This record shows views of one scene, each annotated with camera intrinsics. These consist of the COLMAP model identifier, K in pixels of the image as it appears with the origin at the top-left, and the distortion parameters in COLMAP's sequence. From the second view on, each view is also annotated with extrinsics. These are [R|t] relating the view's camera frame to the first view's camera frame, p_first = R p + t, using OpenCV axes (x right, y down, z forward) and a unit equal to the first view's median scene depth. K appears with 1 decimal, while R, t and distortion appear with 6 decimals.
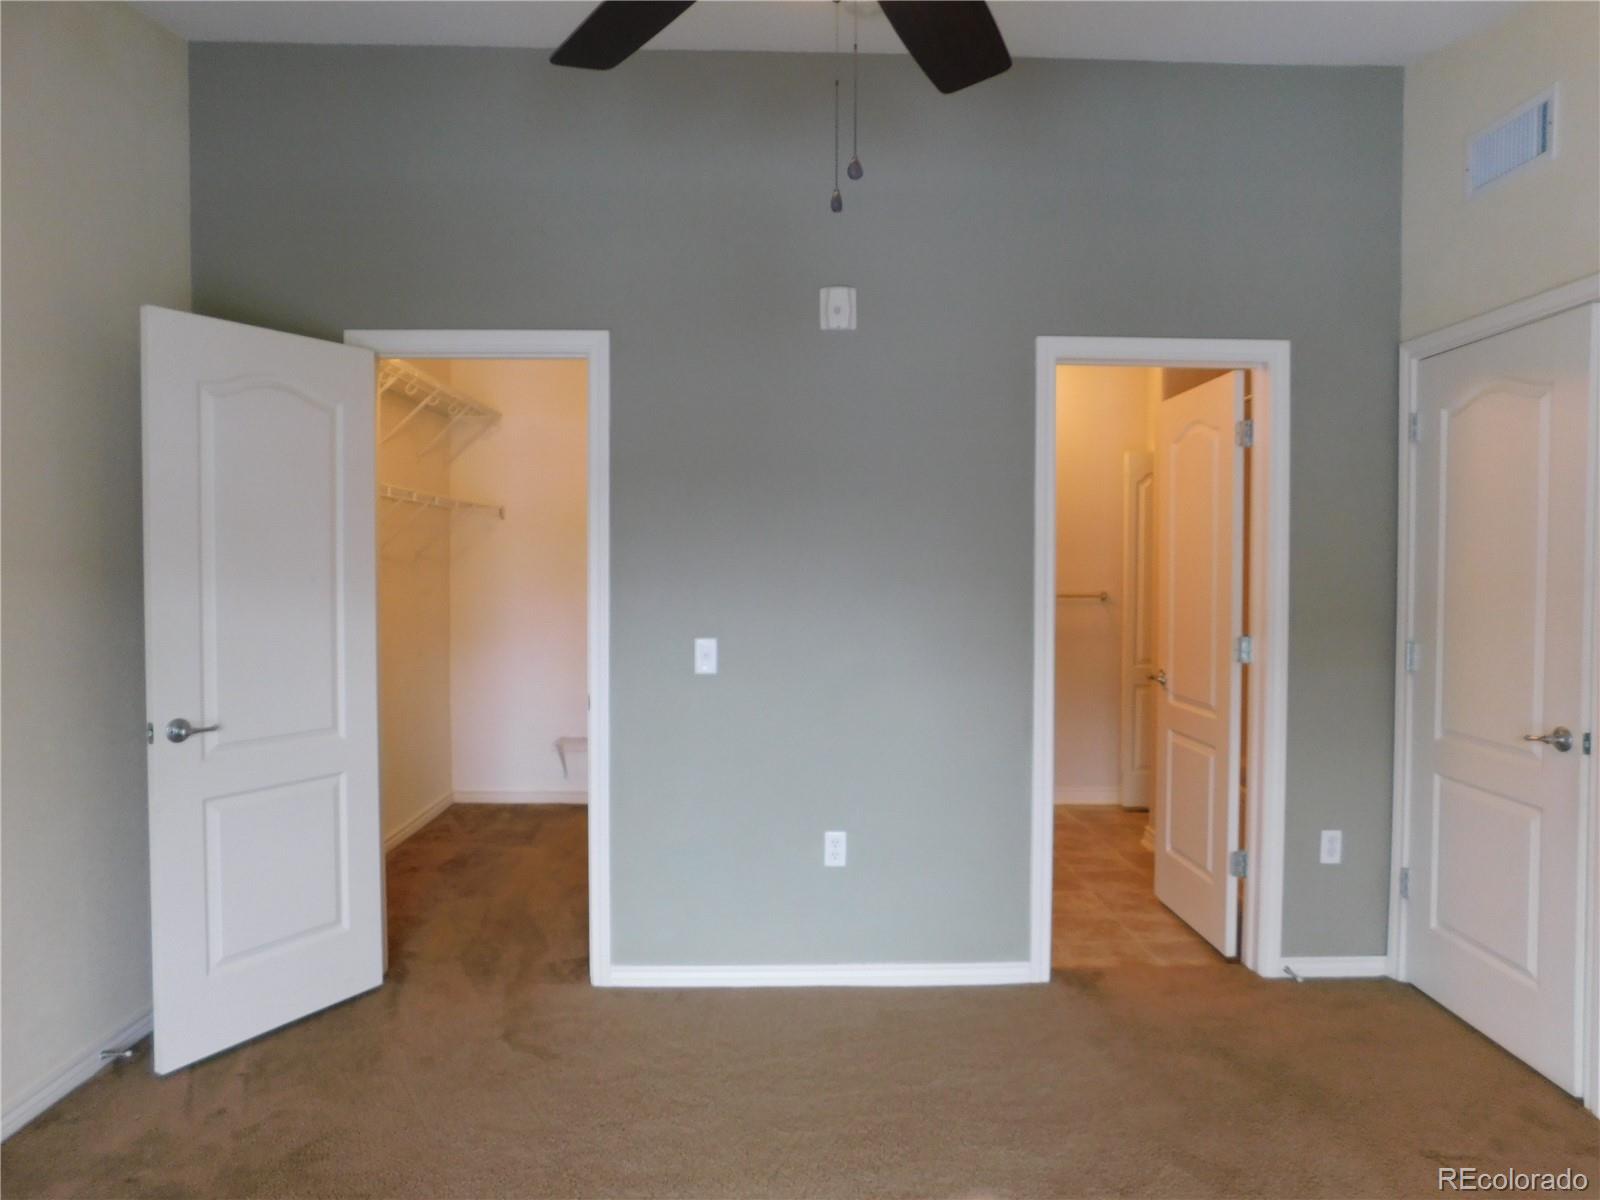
lens RADIAL K [[1059.4, 0, 803.4], [0, 1059.4, 603.6], [0, 0, 1]] dist [-0.026916, 0.011172]
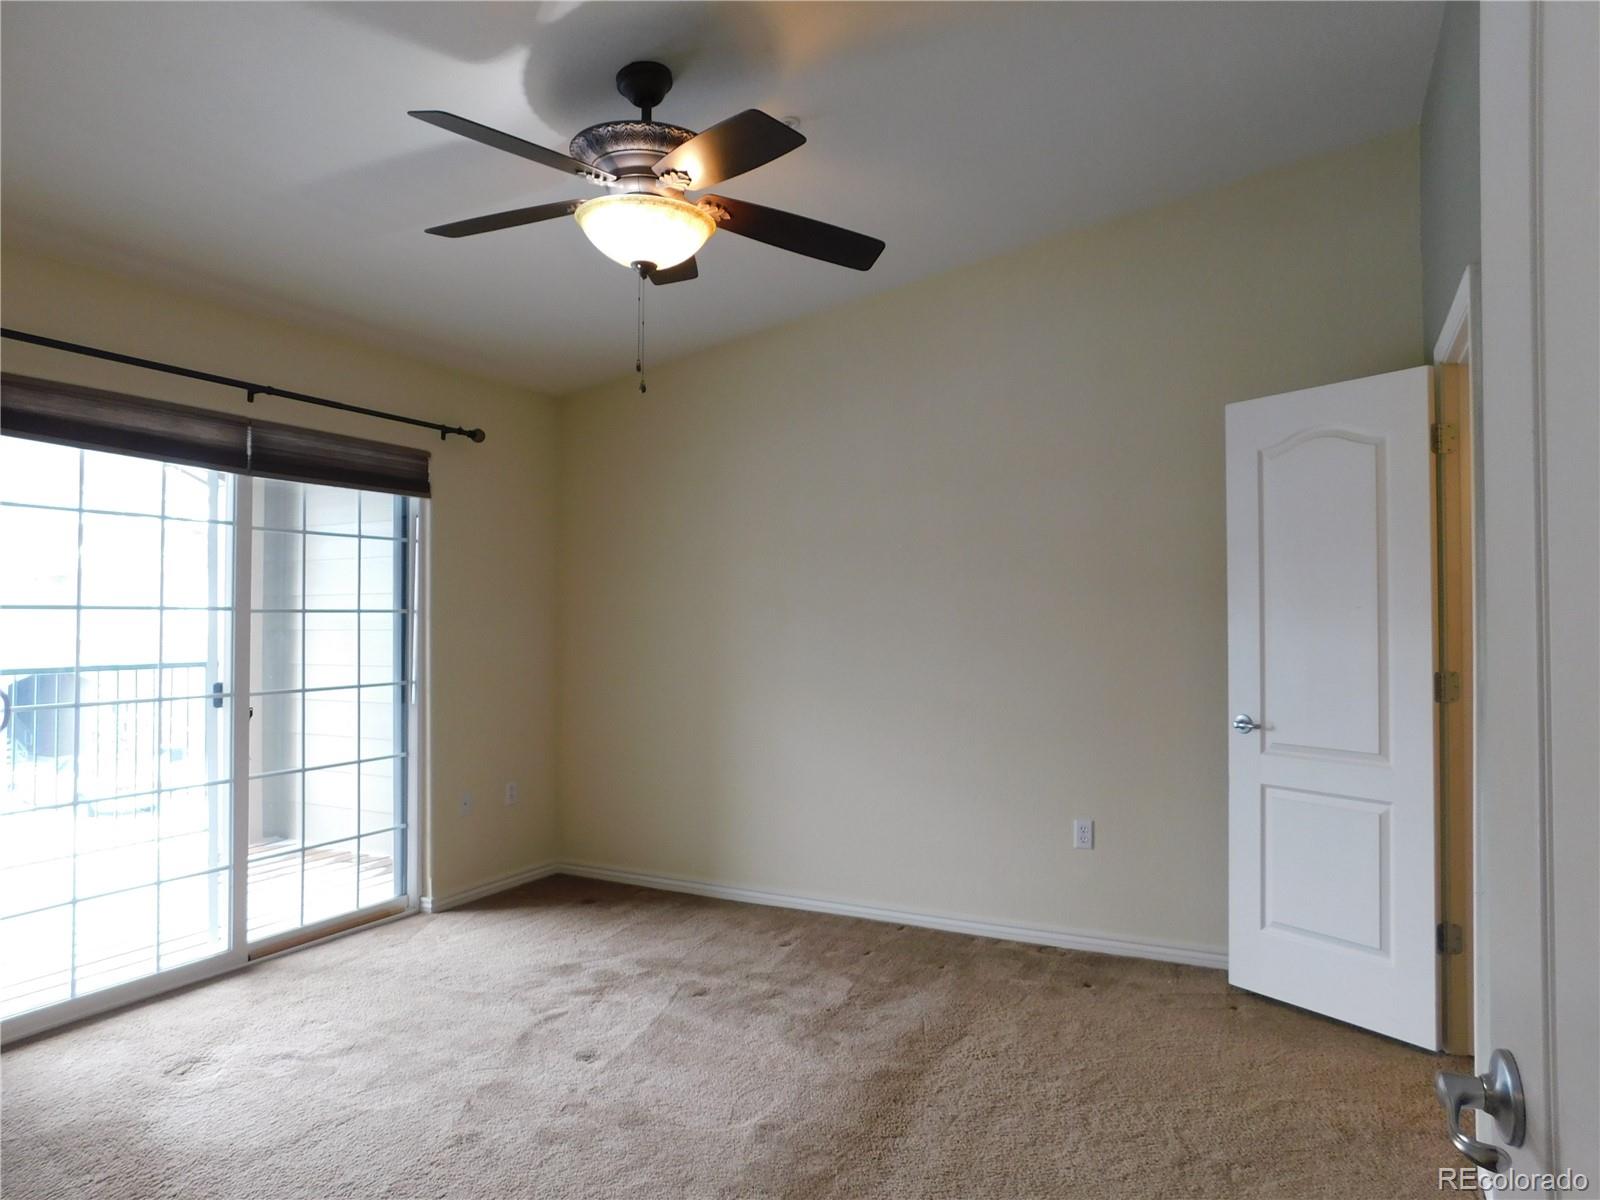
lens RADIAL K [[1059.4, 0, 800.9], [0, 1059.4, 586.5], [0, 0, 1]] dist [-0.026916, 0.011172]
pose [[-0.474012, -0.024888, -0.880167, 0.755008], [-0.025988, 0.999560, -0.014268, -0.014668], [0.880135, 0.016110, -0.474450, 1.057984]]
